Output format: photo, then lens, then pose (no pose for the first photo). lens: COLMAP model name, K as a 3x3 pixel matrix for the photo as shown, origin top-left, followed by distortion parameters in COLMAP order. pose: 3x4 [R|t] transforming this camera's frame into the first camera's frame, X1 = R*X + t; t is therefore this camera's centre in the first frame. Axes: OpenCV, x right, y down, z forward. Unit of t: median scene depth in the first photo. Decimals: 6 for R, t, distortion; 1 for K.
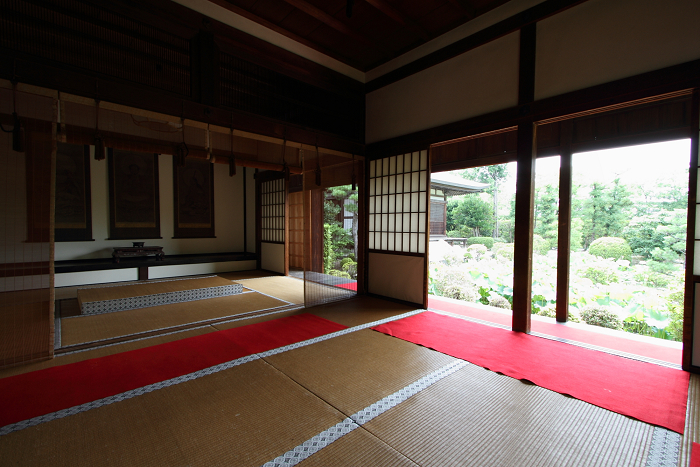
lens RADIAL K [[318.8, 0, 352.7], [0, 318.8, 238.0], [0, 0, 1]] dist [0.008854, -0.004985]
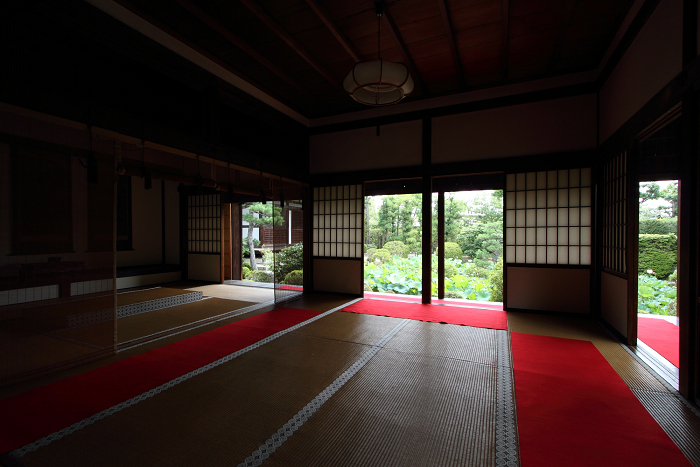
lens RADIAL K [[318.8, 0, 352.7], [0, 318.8, 238.0], [0, 0, 1]] dist [0.008854, -0.004985]
pose [[0.922022, -0.009623, 0.387017, -0.310557], [0.018734, 0.999629, -0.019776, -0.009963], [-0.386683, 0.025484, 0.921861, -0.250292]]
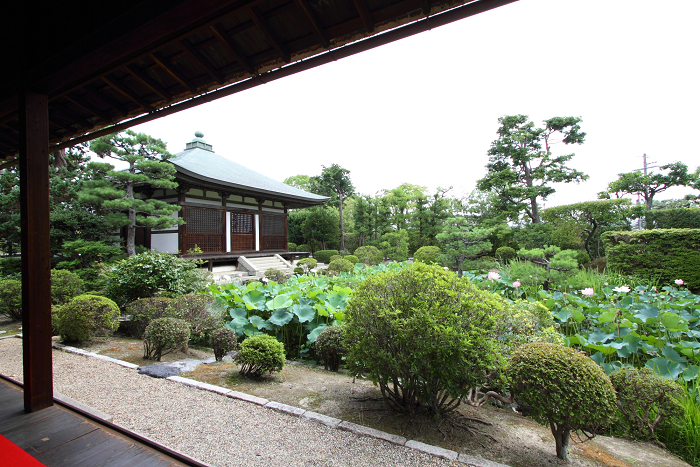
lens RADIAL K [[318.8, 0, 352.7], [0, 318.8, 238.0], [0, 0, 1]] dist [0.008854, -0.004985]
pose [[0.937549, -0.022325, 0.347136, 0.856579], [0.039075, 0.998381, -0.041328, 0.021429], [-0.345651, 0.052311, 0.936904, 0.279906]]
